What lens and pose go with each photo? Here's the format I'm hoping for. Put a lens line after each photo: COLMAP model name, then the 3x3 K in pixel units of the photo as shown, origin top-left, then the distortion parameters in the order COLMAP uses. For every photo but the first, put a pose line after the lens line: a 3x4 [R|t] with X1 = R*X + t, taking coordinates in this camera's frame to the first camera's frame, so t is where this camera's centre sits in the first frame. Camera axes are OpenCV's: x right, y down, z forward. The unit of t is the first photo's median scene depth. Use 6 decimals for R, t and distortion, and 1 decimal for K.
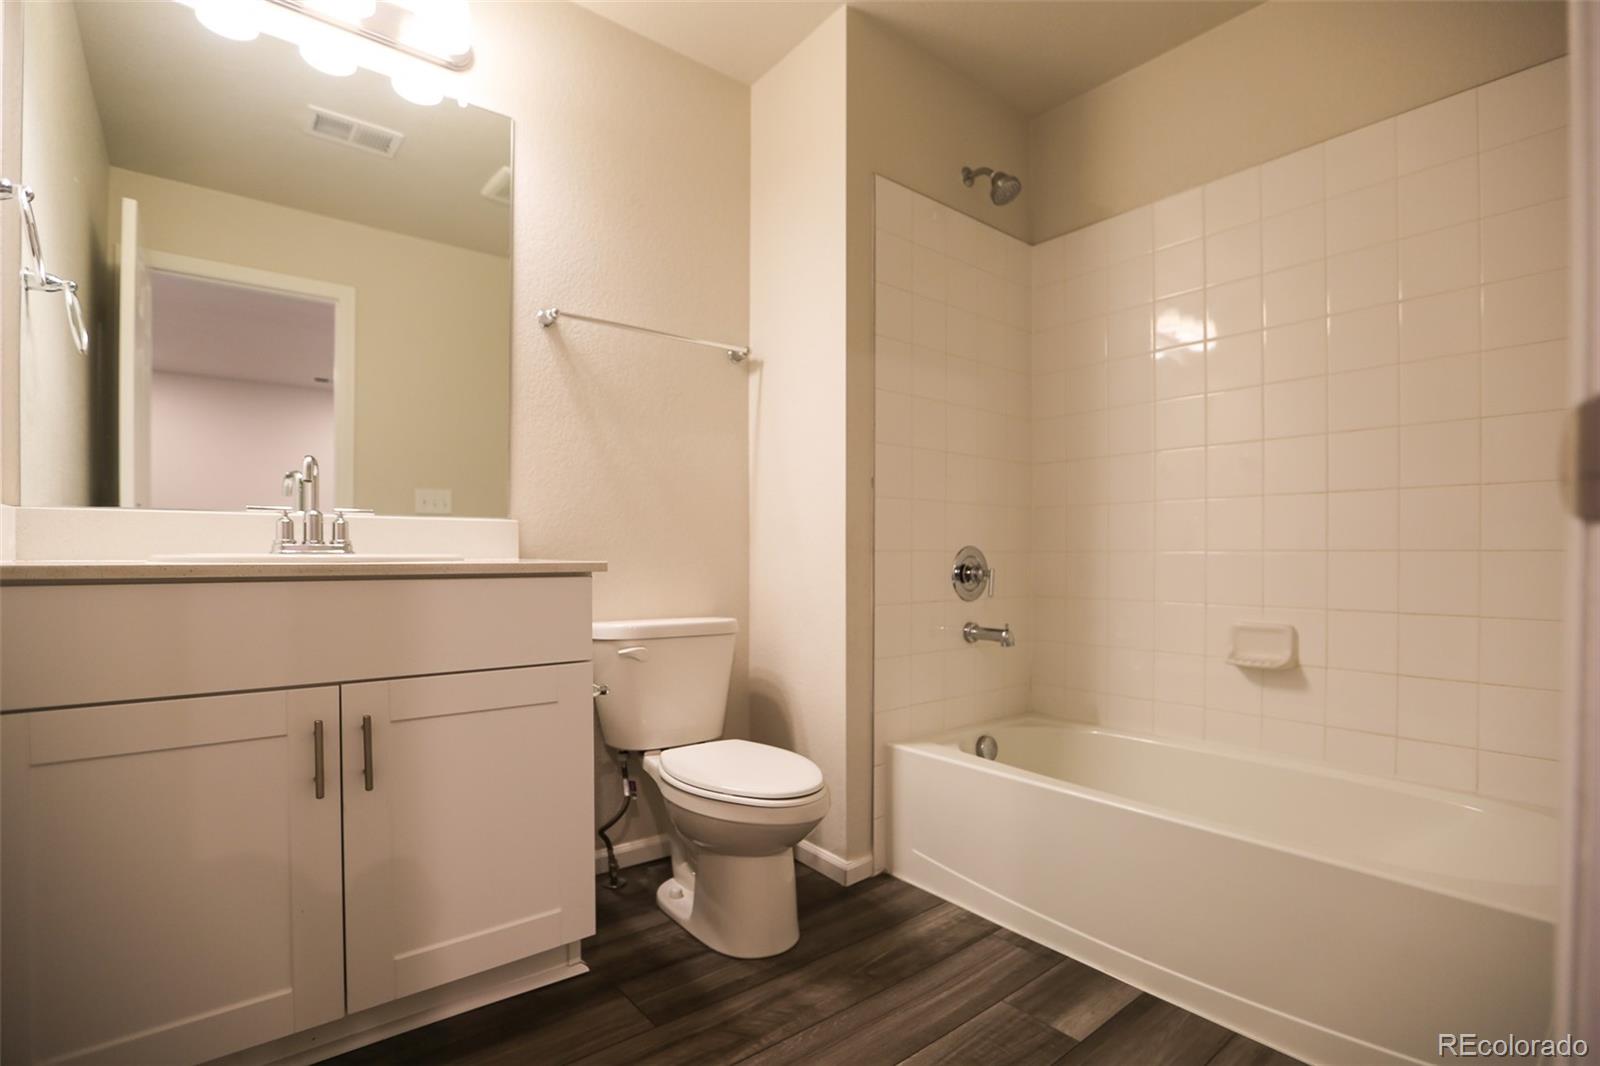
lens RADIAL K [[747.5, 0, 801.9], [0, 747.5, 538.2], [0, 0, 1]] dist [-0.027938, 0.007830]
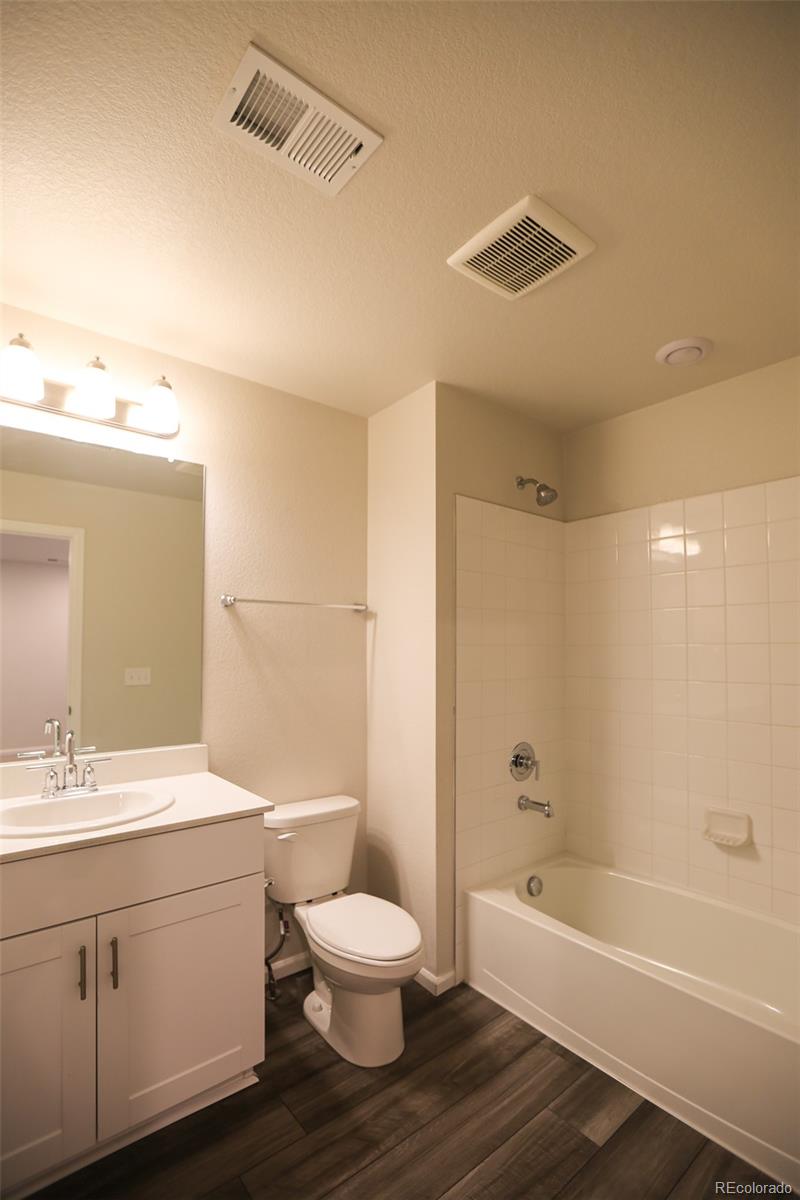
lens RADIAL K [[560.6, 0, 395.9], [0, 560.6, 592.3], [0, 0, 1]] dist [-0.027938, 0.007830]
pose [[1.000000, -0.000885, 0.000306, -0.018094], [0.000893, 0.999629, -0.027219, -0.281693], [-0.000282, 0.027219, 0.999629, -0.080141]]
